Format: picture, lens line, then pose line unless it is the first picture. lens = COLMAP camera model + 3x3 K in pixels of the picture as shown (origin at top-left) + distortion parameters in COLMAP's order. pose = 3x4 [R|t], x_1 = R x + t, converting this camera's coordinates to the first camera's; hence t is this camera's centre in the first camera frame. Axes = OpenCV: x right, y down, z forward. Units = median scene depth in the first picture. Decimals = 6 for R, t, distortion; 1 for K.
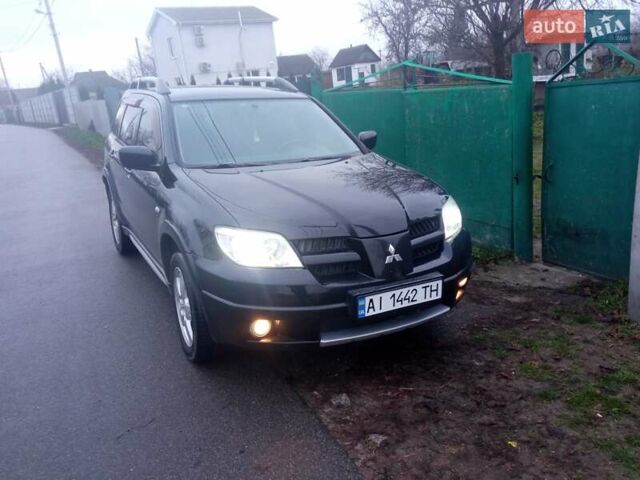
lens RADIAL K [[520.0, 0, 320.0], [0, 520.0, 237.8], [0, 0, 1]] dist [-0.006569, -0.002508]
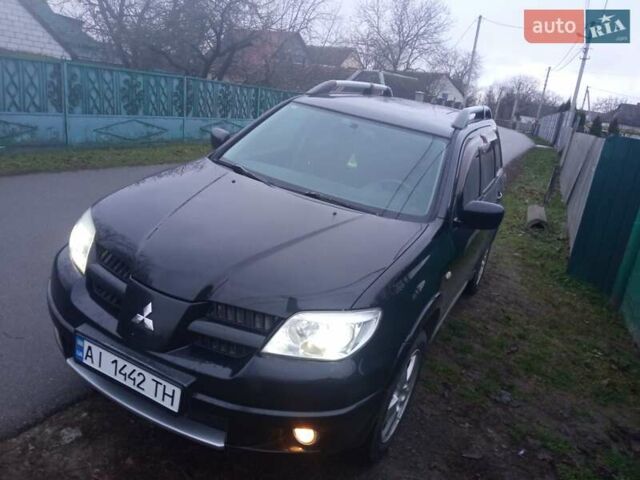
lens RADIAL K [[520.0, 0, 319.1], [0, 520.0, 243.4], [0, 0, 1]] dist [-0.006569, -0.002508]
pose [[0.571145, 0.386898, -0.723950, 0.762680], [-0.411317, 0.898132, 0.155486, -0.275428], [0.710360, 0.208968, 0.672102, 0.628886]]
